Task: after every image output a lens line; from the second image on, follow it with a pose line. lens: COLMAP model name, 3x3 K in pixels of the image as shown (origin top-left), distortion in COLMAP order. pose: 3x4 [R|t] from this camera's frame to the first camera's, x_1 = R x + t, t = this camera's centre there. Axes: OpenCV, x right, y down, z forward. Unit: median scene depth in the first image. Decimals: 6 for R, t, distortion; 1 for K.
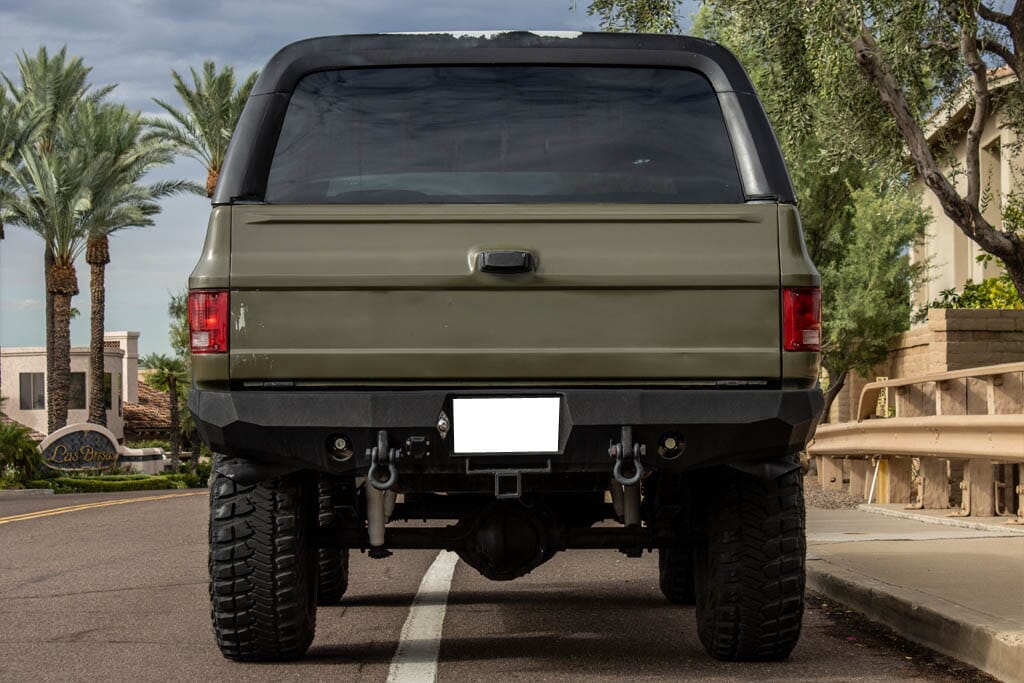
lens RADIAL K [[2427.0, 0, 512.6], [0, 2427.0, 415.0], [0, 0, 1]] dist [-0.001120, 0.000943]
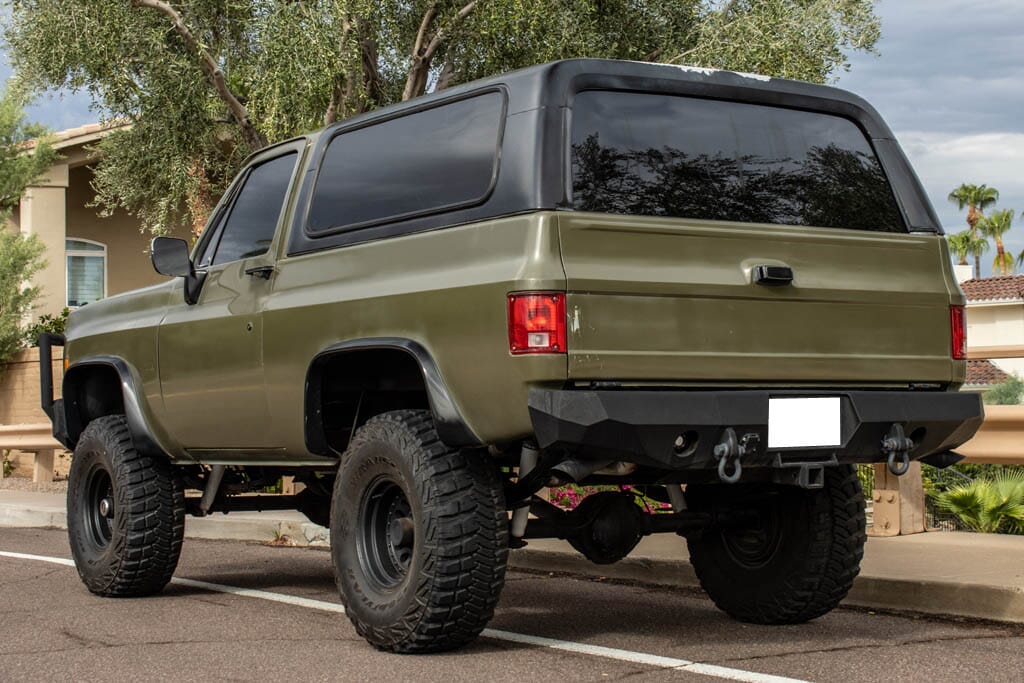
lens RADIAL K [[1857.1, 0, 511.0], [0, 1857.1, 325.3], [0, 0, 1]] dist [-0.058305, 0.258758]
pose [[0.847325, 0.023931, 0.530536, -0.555122], [0.002376, 0.998803, -0.048848, 0.000905], [-0.531070, 0.042651, 0.846254, 0.344870]]
